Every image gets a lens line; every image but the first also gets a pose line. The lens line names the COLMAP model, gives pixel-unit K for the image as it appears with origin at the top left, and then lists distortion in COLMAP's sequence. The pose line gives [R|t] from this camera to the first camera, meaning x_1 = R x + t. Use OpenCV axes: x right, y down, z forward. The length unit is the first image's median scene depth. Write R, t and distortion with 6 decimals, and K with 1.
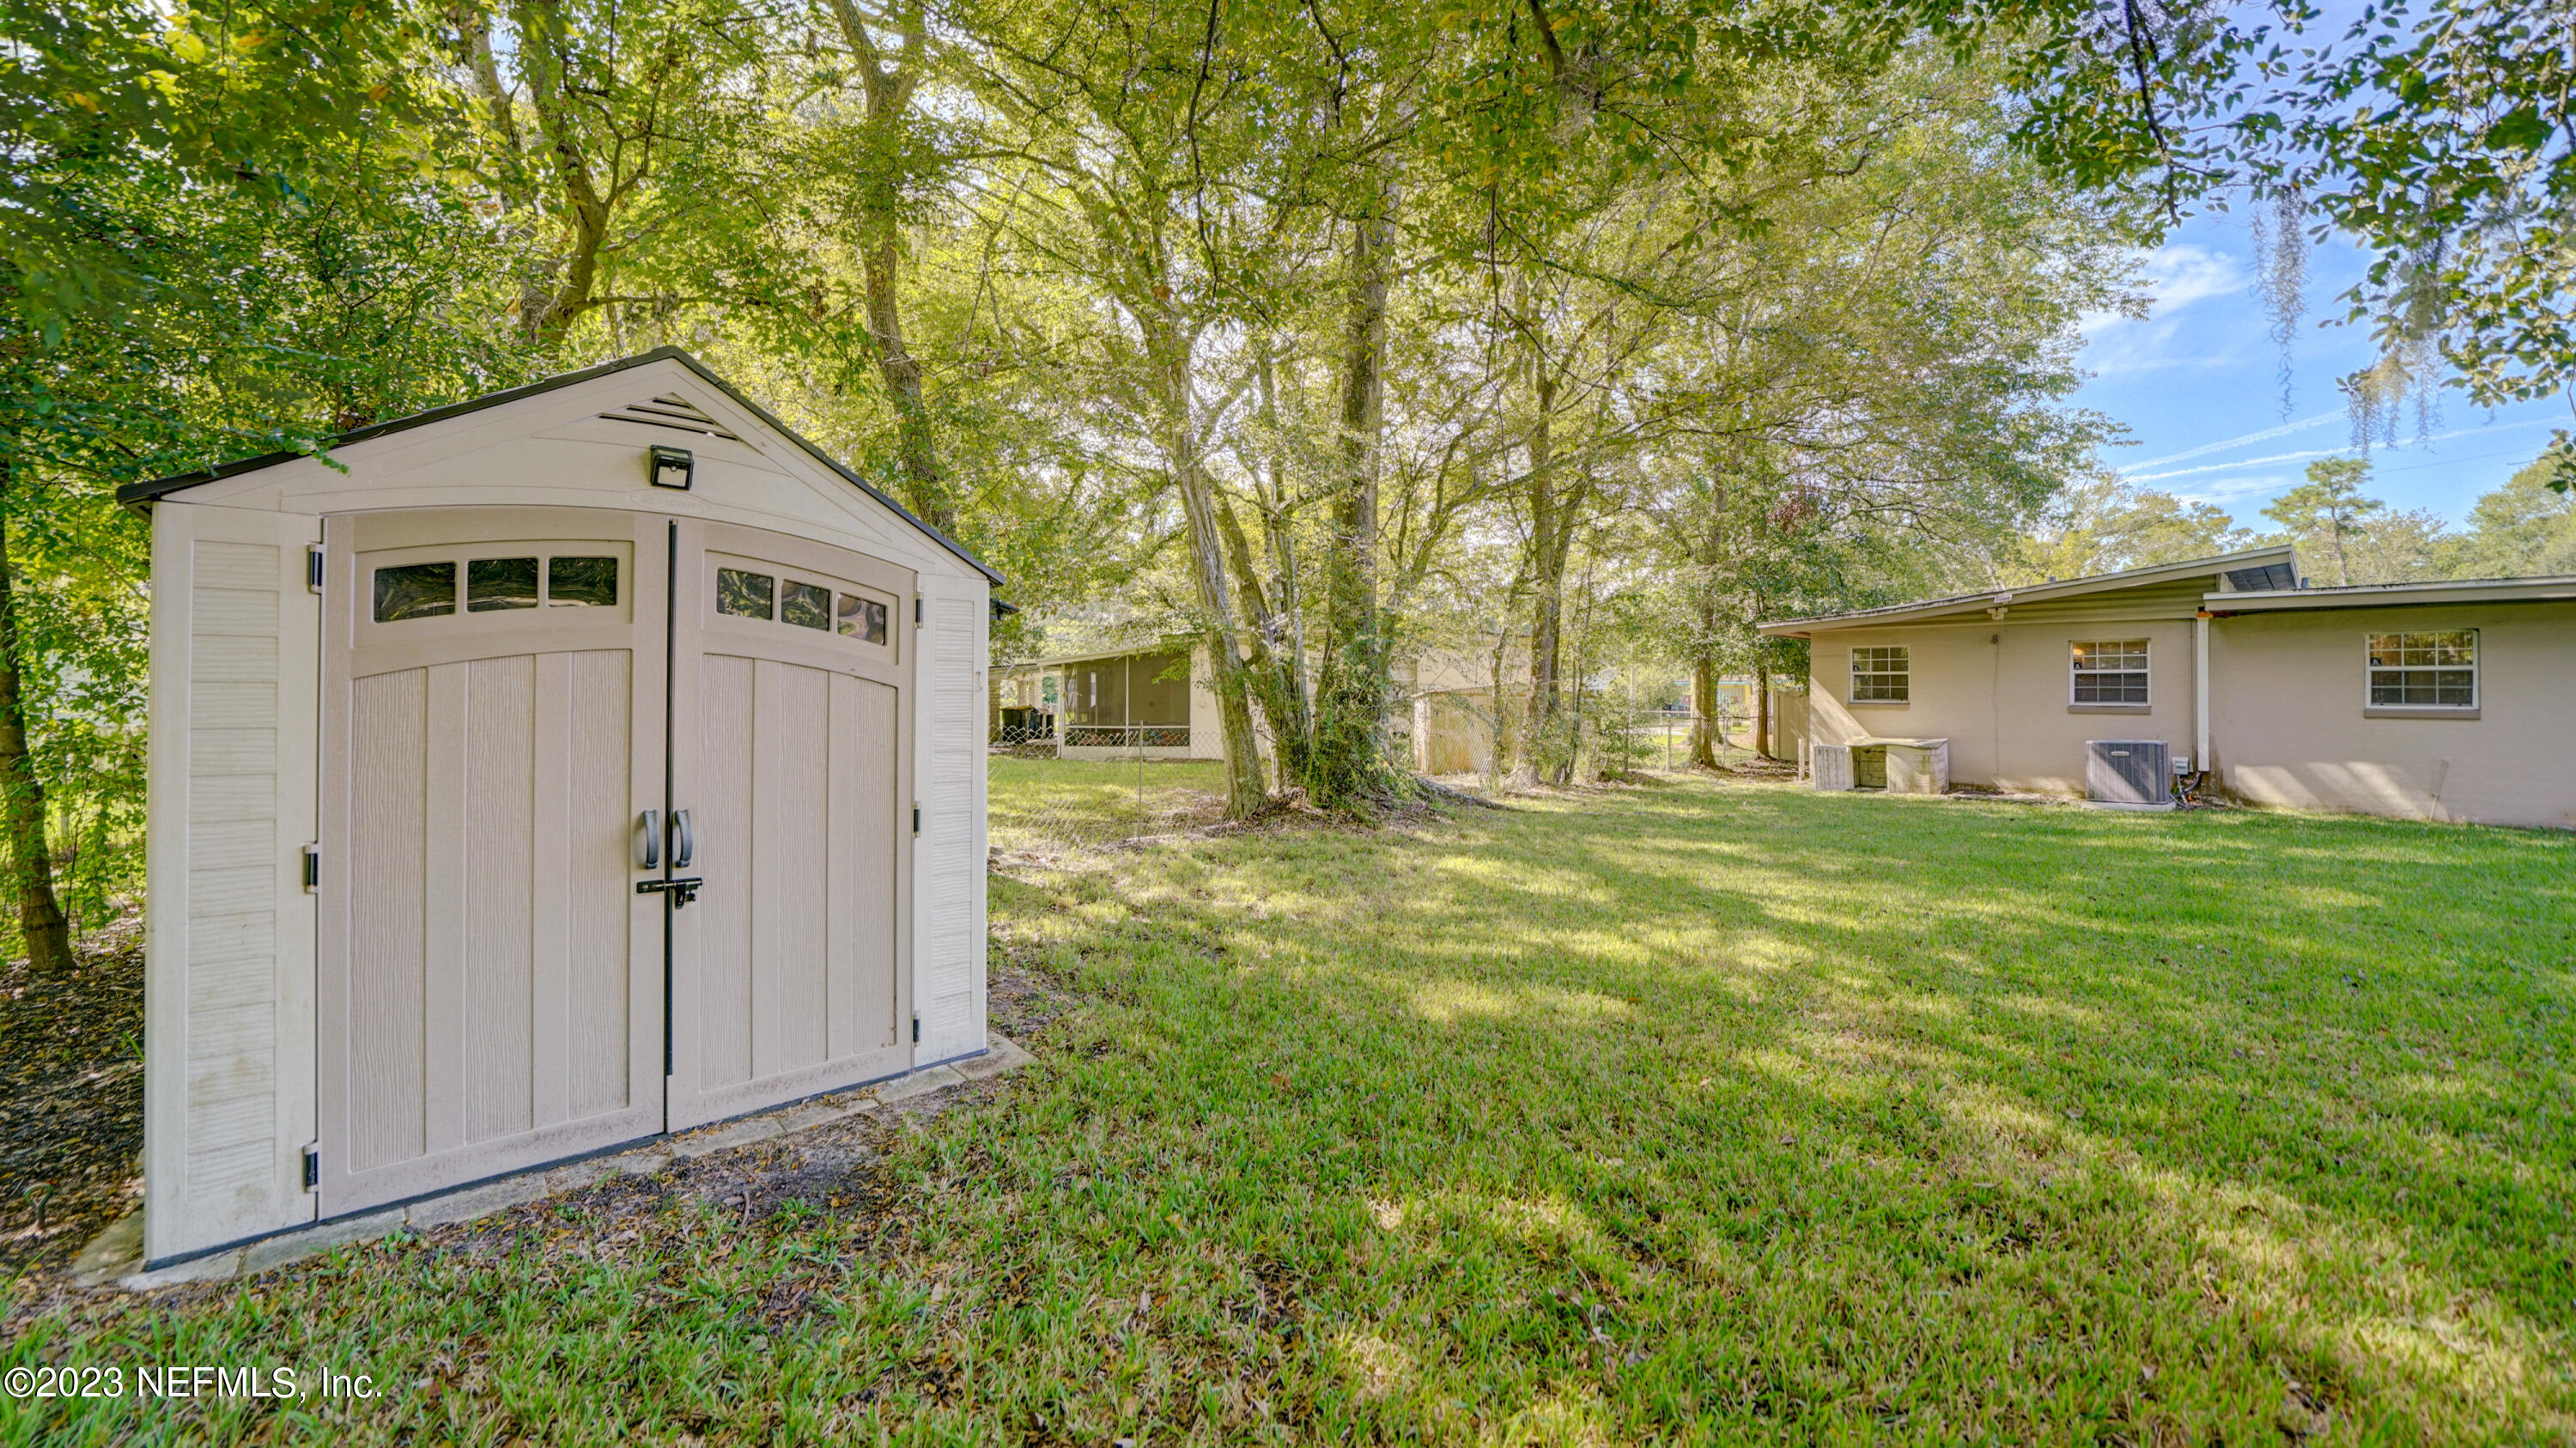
lens RADIAL K [[923.9, 0, 1295.8], [0, 923.9, 708.6], [0, 0, 1]] dist [-0.020299, 0.000005]
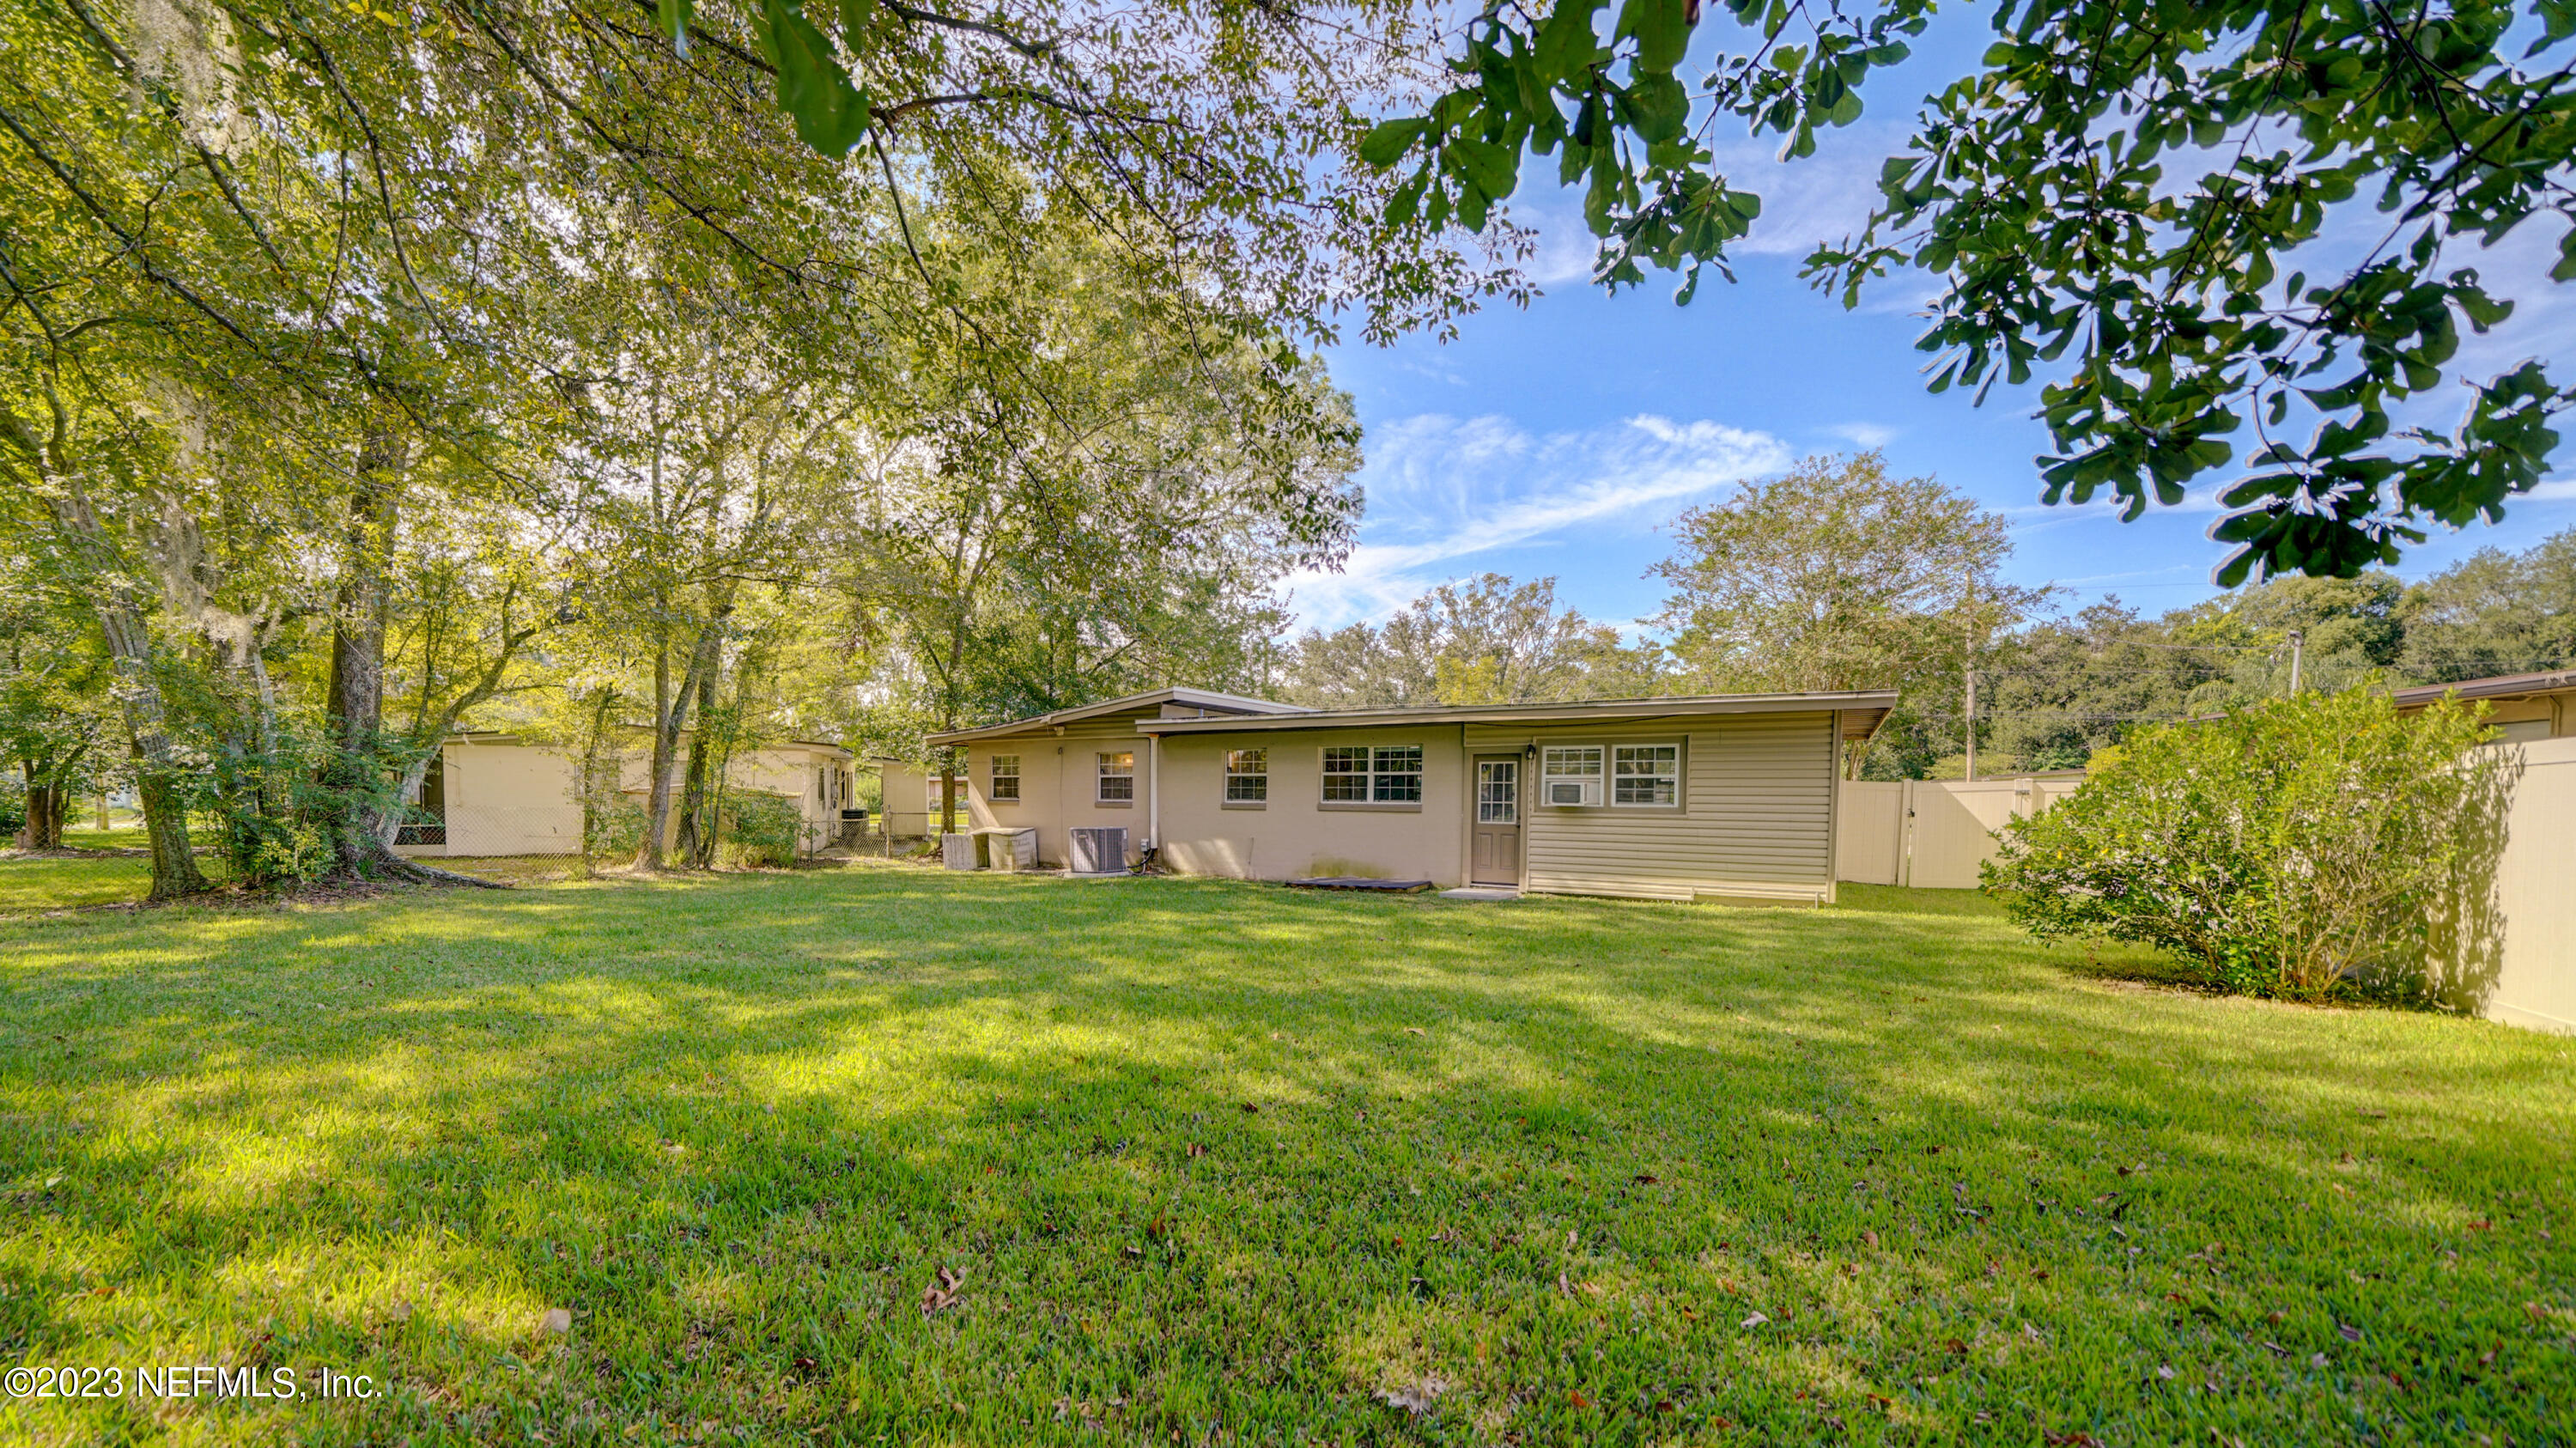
lens RADIAL K [[923.9, 0, 1295.8], [0, 923.9, 708.6], [0, 0, 1]] dist [-0.020299, 0.000005]
pose [[0.933789, 0.035424, 0.356066, 0.671408], [0.003924, 0.994014, -0.109183, 0.011824], [-0.357802, 0.103351, 0.928060, -0.403413]]
